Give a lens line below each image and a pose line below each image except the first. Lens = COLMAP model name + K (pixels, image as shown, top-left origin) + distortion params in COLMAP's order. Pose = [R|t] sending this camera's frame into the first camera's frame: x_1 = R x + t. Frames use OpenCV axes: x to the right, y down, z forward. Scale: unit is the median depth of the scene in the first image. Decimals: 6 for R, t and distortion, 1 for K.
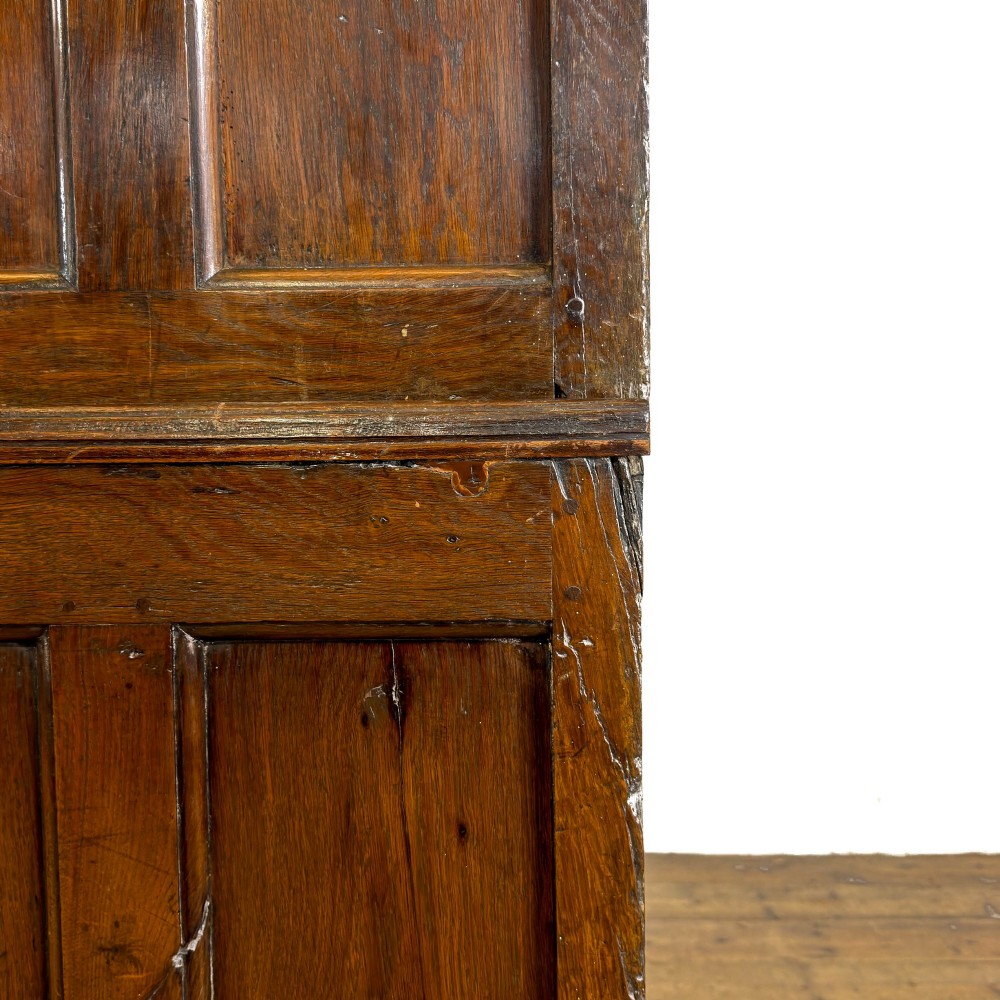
lens RADIAL K [[1105.7, 0, 489.2], [0, 1105.7, 493.4], [0, 0, 1]] dist [0.174854, -0.363177]
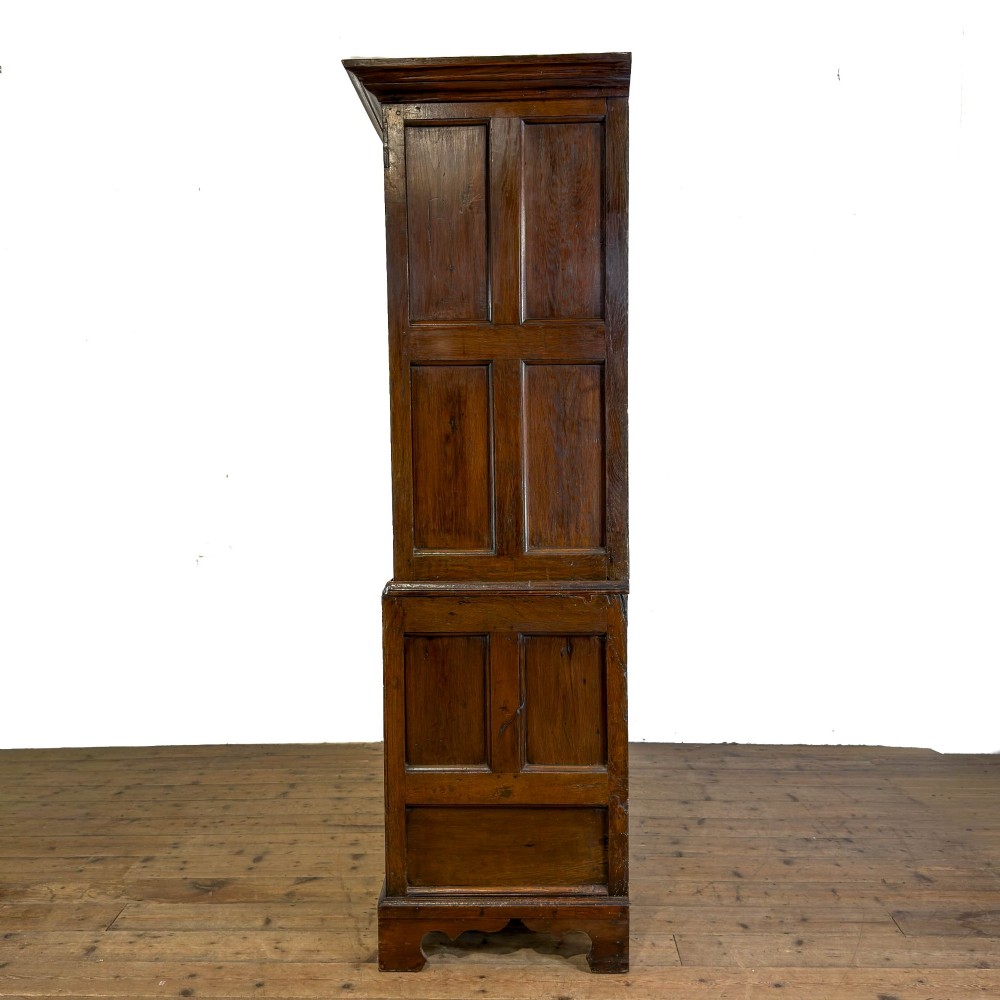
lens RADIAL K [[1105.7, 0, 489.2], [0, 1105.7, 493.4], [0, 0, 1]] dist [0.174854, -0.363177]
pose [[0.999956, 0.002784, 0.008938, -0.427843], [-0.002850, 0.999969, 0.007359, -0.442390], [-0.008917, -0.007384, 0.999933, -3.220633]]
